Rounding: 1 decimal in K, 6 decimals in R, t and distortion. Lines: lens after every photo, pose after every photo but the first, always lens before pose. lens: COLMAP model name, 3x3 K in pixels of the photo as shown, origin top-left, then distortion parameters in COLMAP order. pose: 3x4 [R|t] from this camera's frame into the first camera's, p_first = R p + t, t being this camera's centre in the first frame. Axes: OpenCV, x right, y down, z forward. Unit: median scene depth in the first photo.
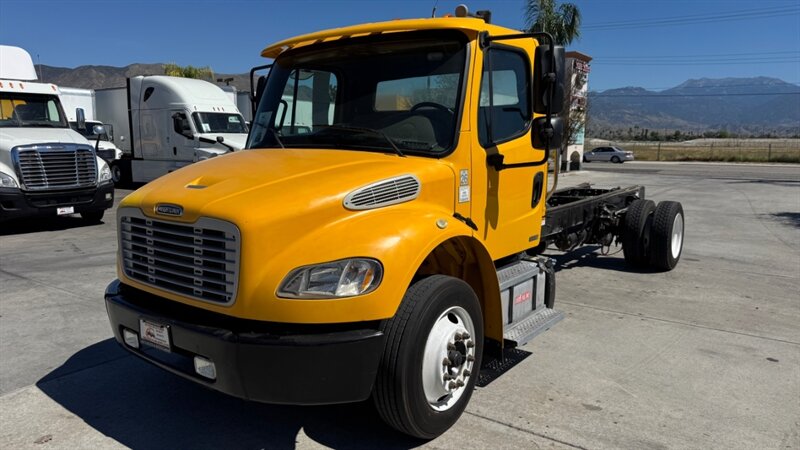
lens RADIAL K [[556.5, 0, 384.8], [0, 556.5, 225.6], [0, 0, 1]] dist [-0.004040, -0.001215]
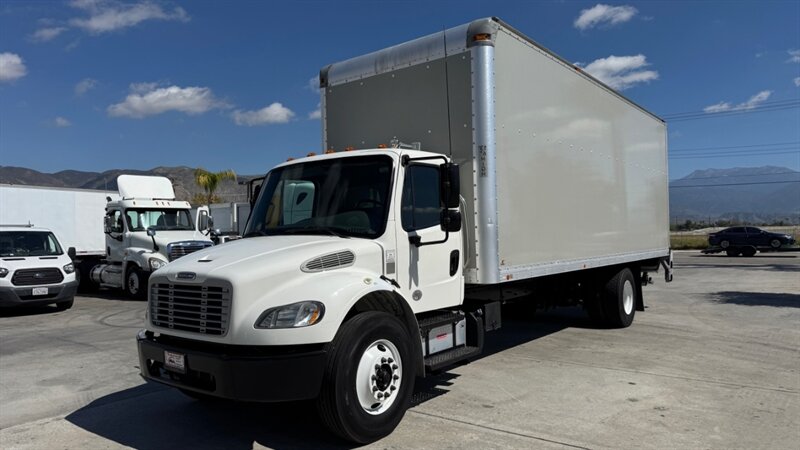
lens RADIAL K [[551.5, 0, 401.3], [0, 551.5, 244.0], [0, 0, 1]] dist [0.047072, -0.000406]
pose [[0.999767, -0.021242, -0.003714, 0.185753], [0.020530, 0.990298, -0.137437, 0.097470], [0.006597, 0.137329, 0.990503, -0.452750]]
